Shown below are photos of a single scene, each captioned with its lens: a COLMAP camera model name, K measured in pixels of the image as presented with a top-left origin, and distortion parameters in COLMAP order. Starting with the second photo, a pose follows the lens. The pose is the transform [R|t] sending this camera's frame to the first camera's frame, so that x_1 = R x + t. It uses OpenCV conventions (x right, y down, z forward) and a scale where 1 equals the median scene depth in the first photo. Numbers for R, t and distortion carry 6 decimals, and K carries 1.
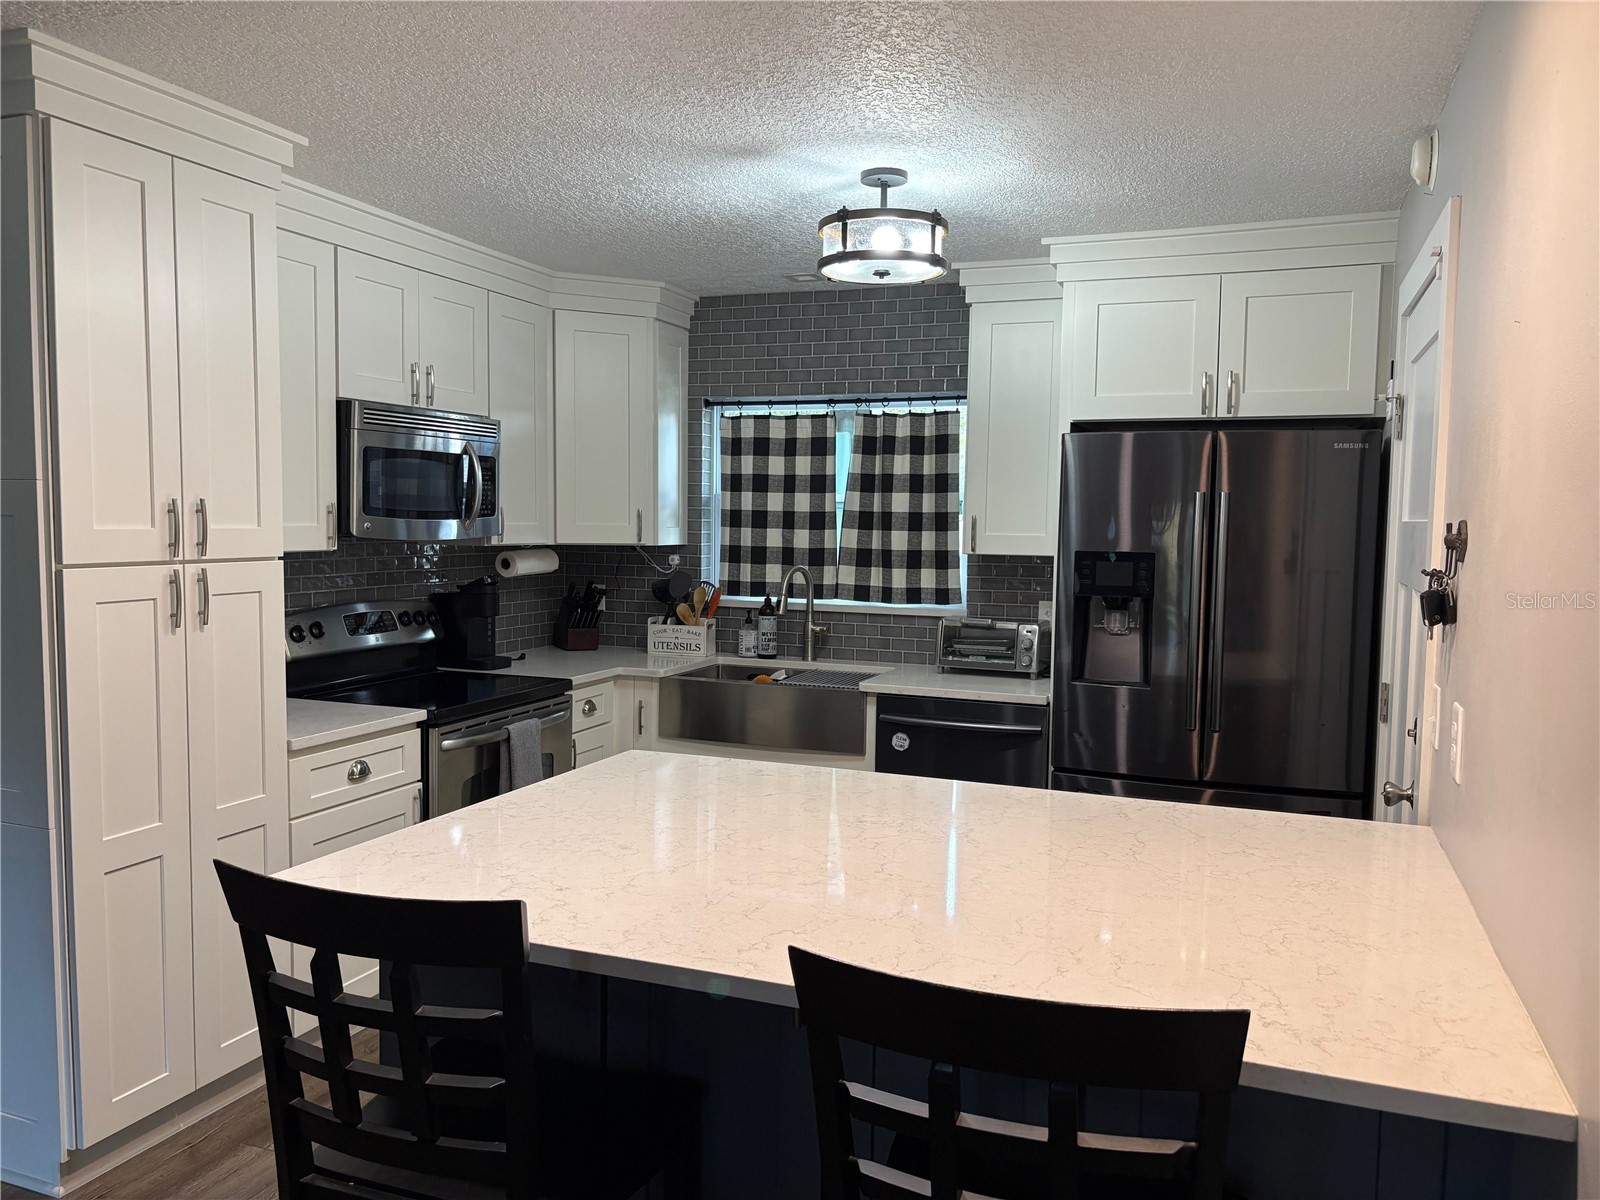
lens RADIAL K [[1208.0, 0, 800.0], [0, 1208.0, 600.0], [0, 0, 1]] dist [0.167007, -0.312797]
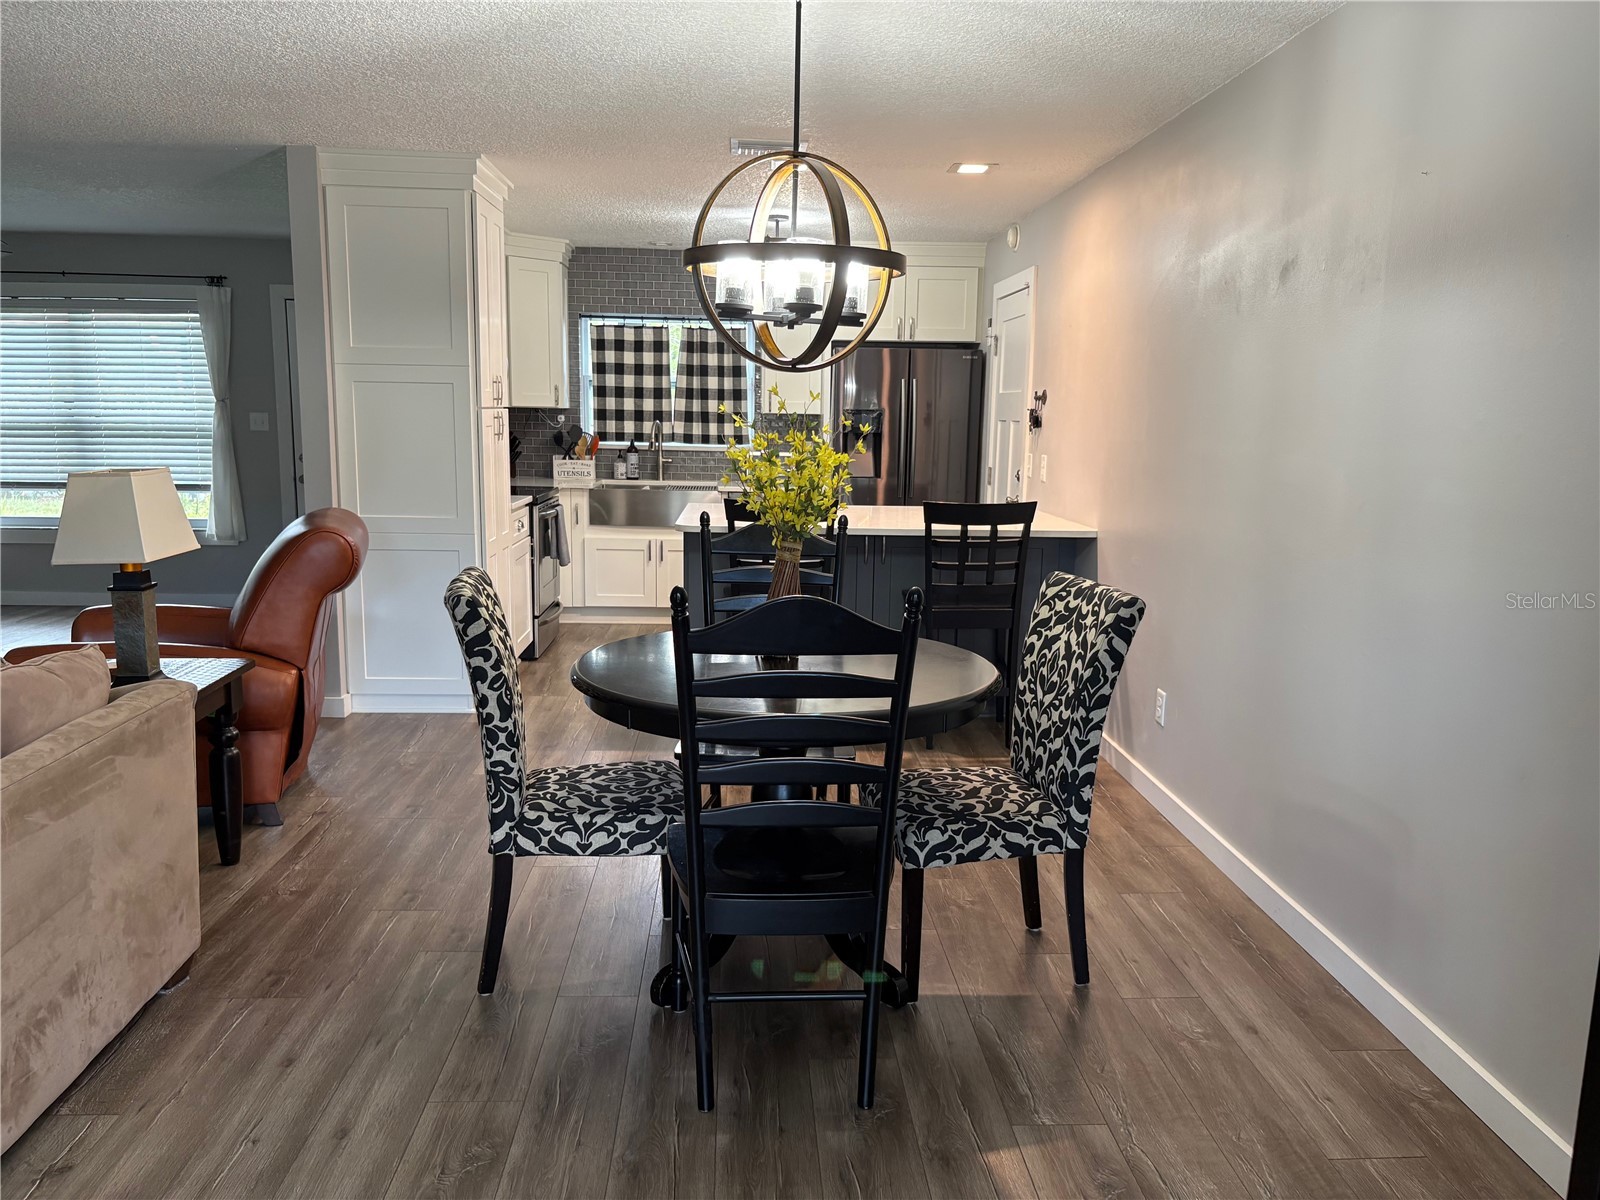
lens RADIAL K [[1214.5, 0, 802.8], [0, 1214.5, 609.4], [0, 0, 1]] dist [0.060468, -0.069471]
pose [[0.912673, -0.064144, 0.403624, -0.513865], [0.023574, 0.994225, 0.104698, 0.058768], [-0.408009, -0.086040, 0.908915, -0.614402]]
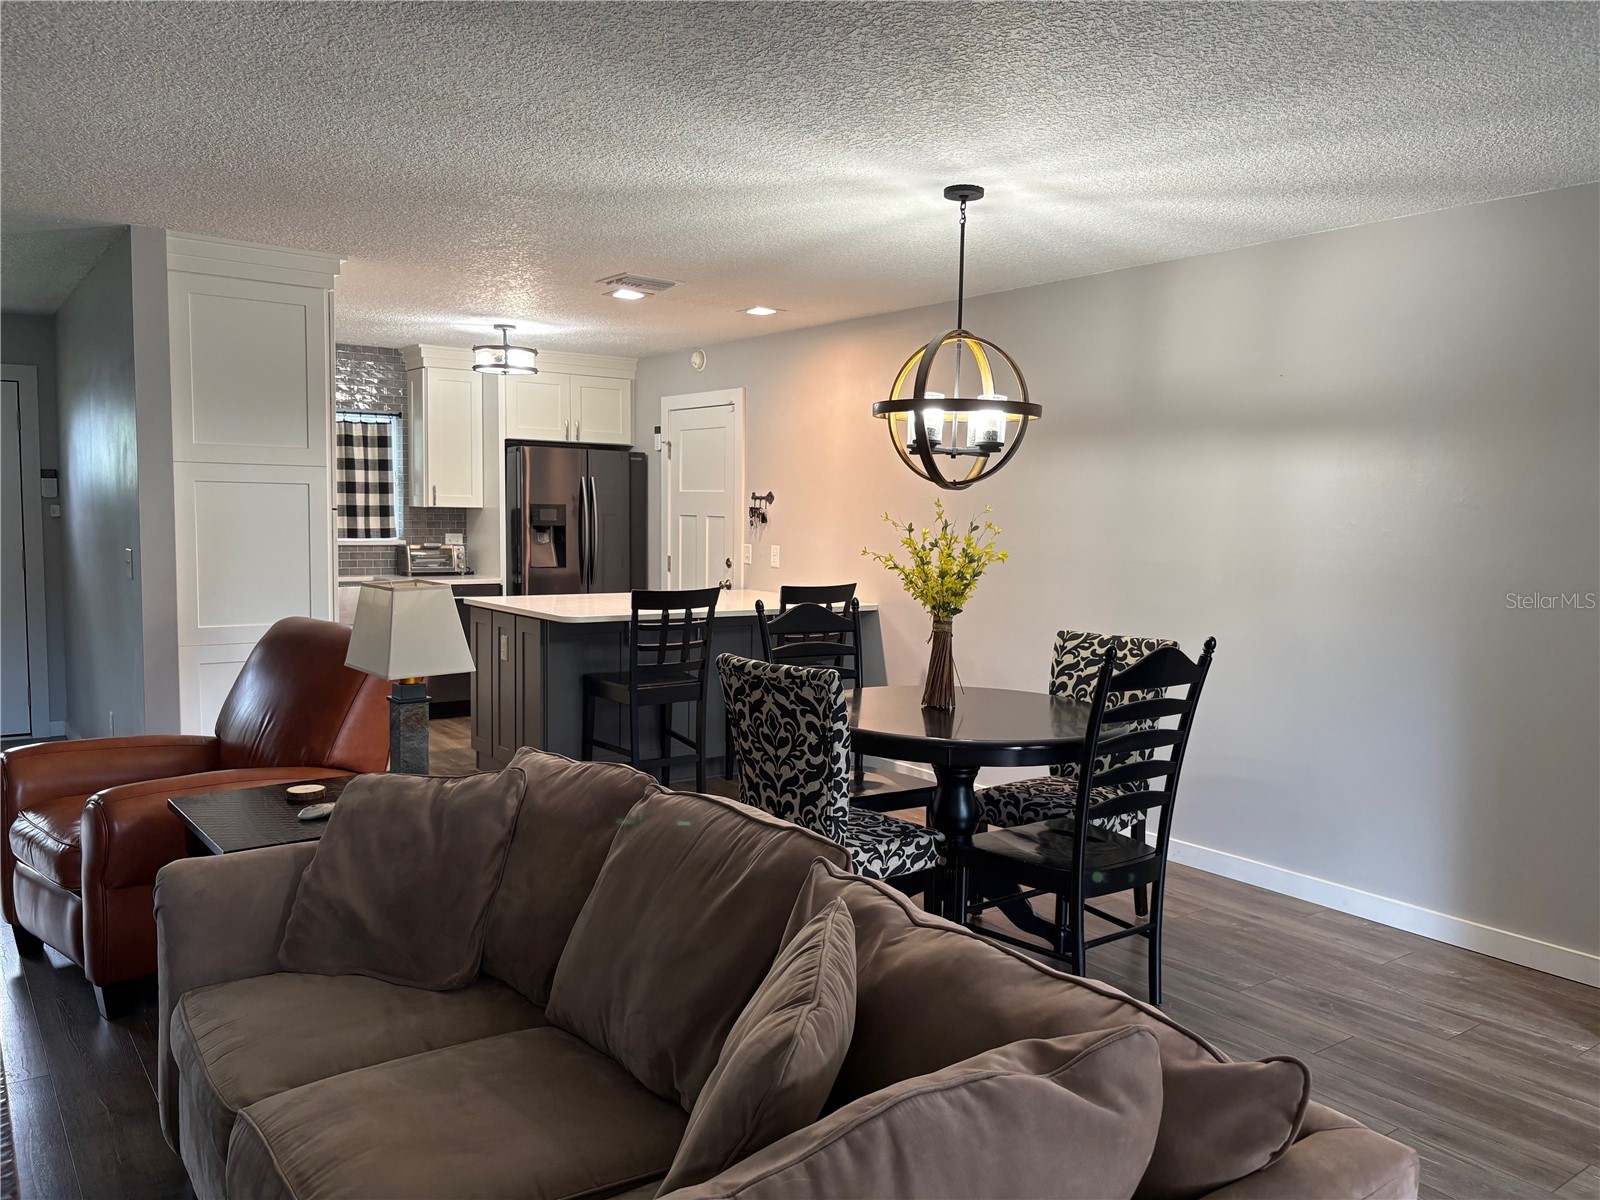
lens RADIAL K [[1222.5, 0, 800.0], [0, 1222.5, 600.0], [0, 0, 1]] dist [0.009279, 0.007349]
pose [[0.544892, -0.066389, 0.835874, -1.007165], [0.046386, 0.997721, 0.049005, 0.033223], [-0.837222, 0.012071, 0.546729, -0.402192]]
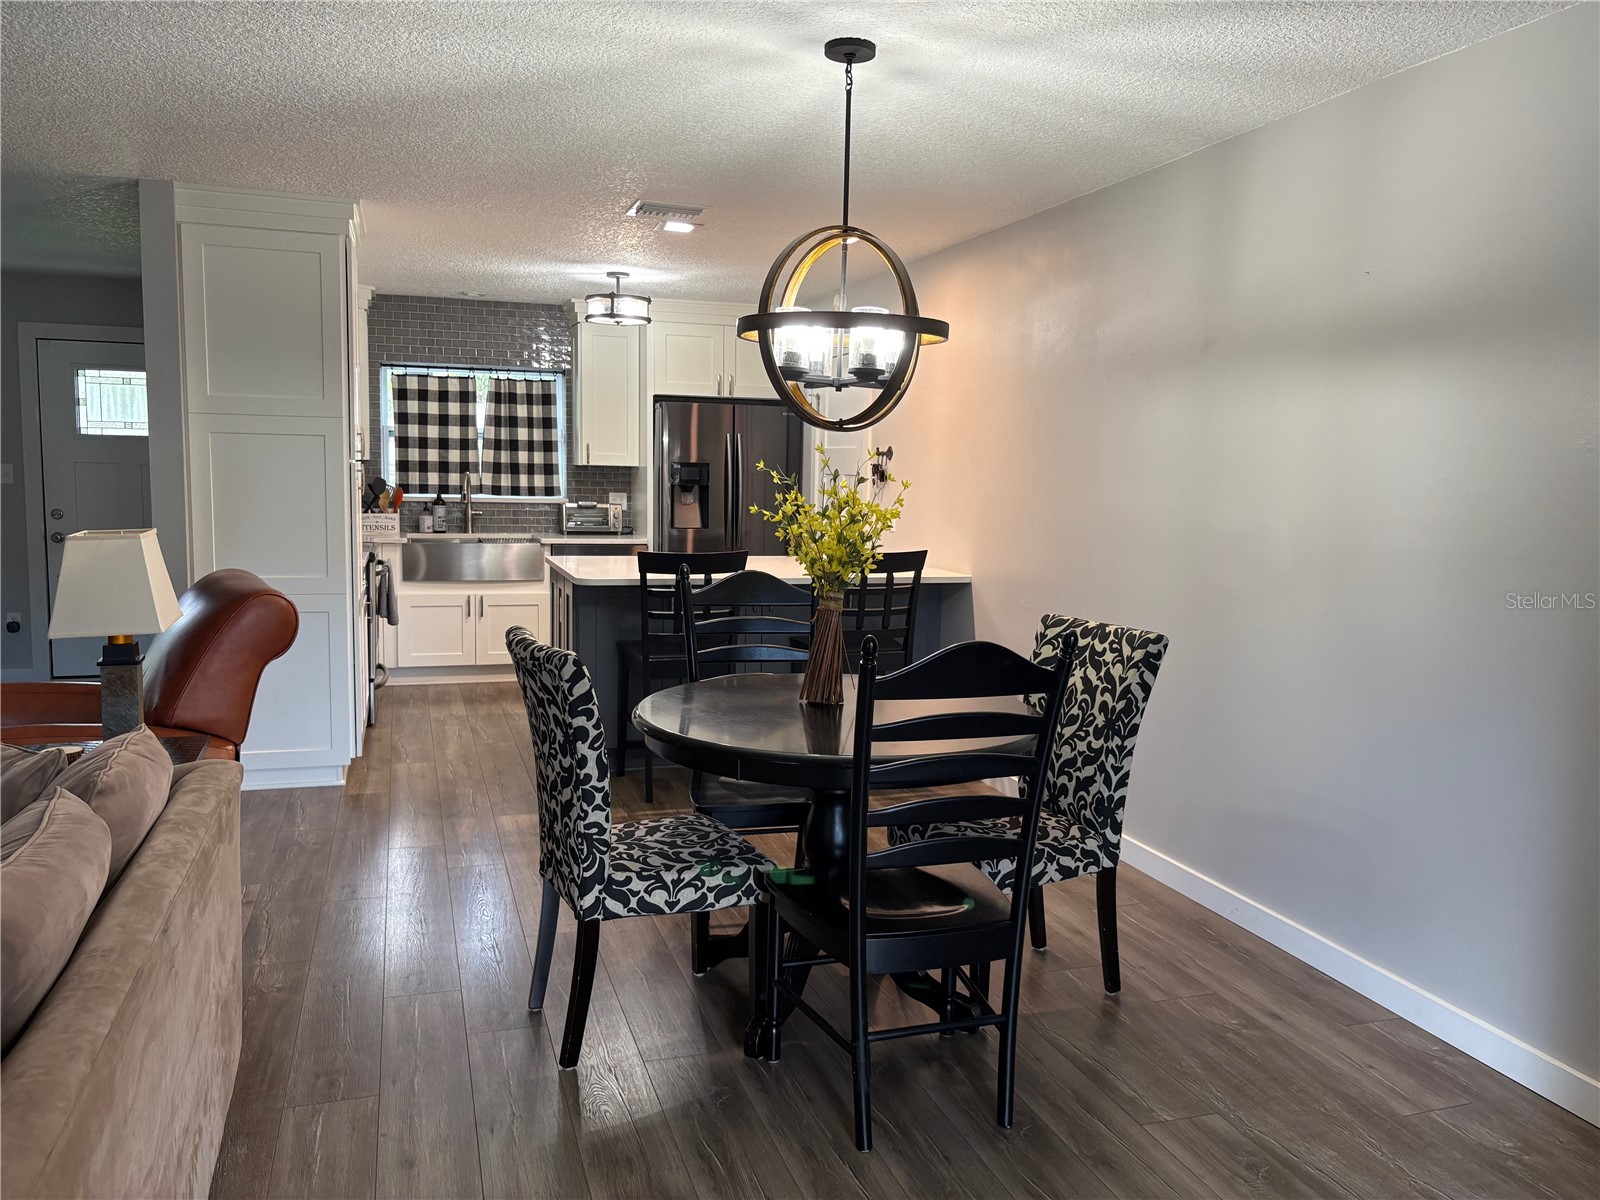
lens RADIAL K [[1213.1, 0, 793.1], [0, 1213.1, 593.8], [0, 0, 1]] dist [0.052131, -0.067727]
pose [[0.779920, -0.063511, 0.622648, -0.689060], [0.033793, 0.997660, 0.059435, 0.050940], [-0.624966, -0.025313, 0.780242, -0.532327]]
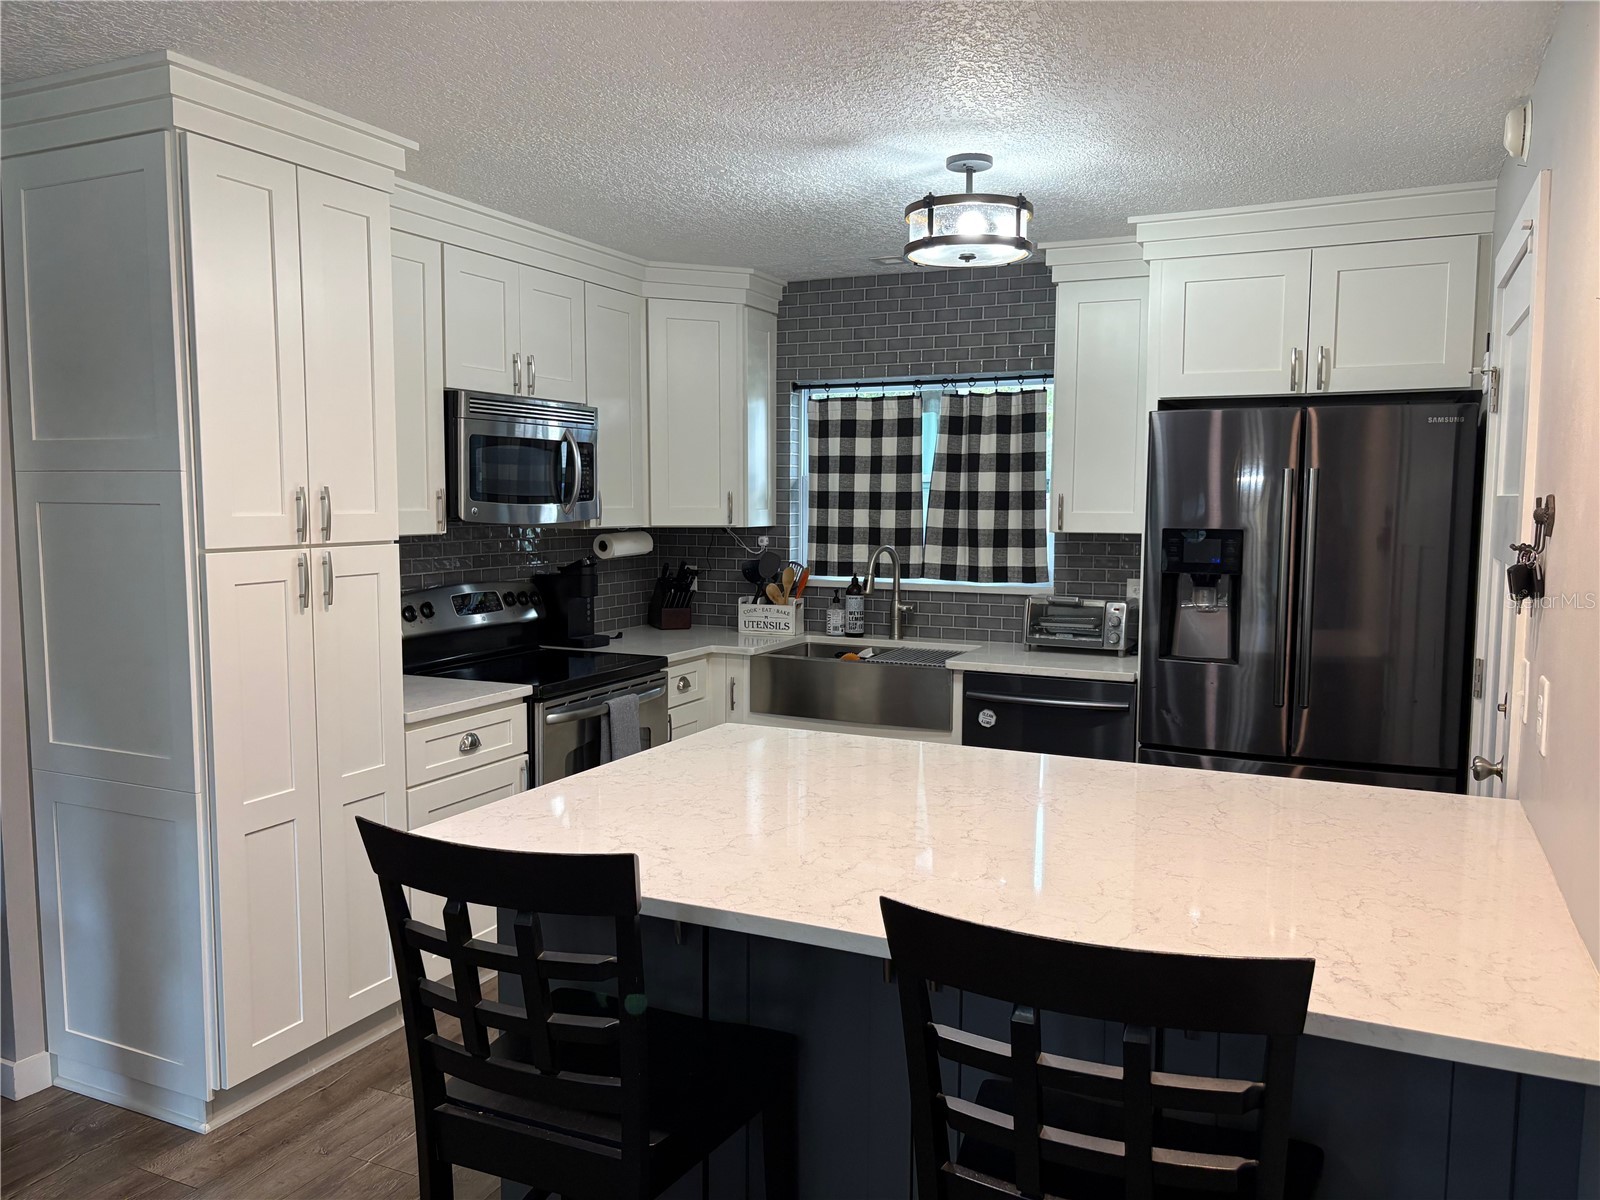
lens RADIAL K [[1208.0, 0, 800.0], [0, 1208.0, 600.0], [0, 0, 1]] dist [0.167007, -0.312797]
pose [[0.997438, -0.004365, -0.071404, -0.000283], [0.005520, 0.999857, 0.015989, 0.000681], [0.071324, -0.016342, 0.997319, -0.019564]]
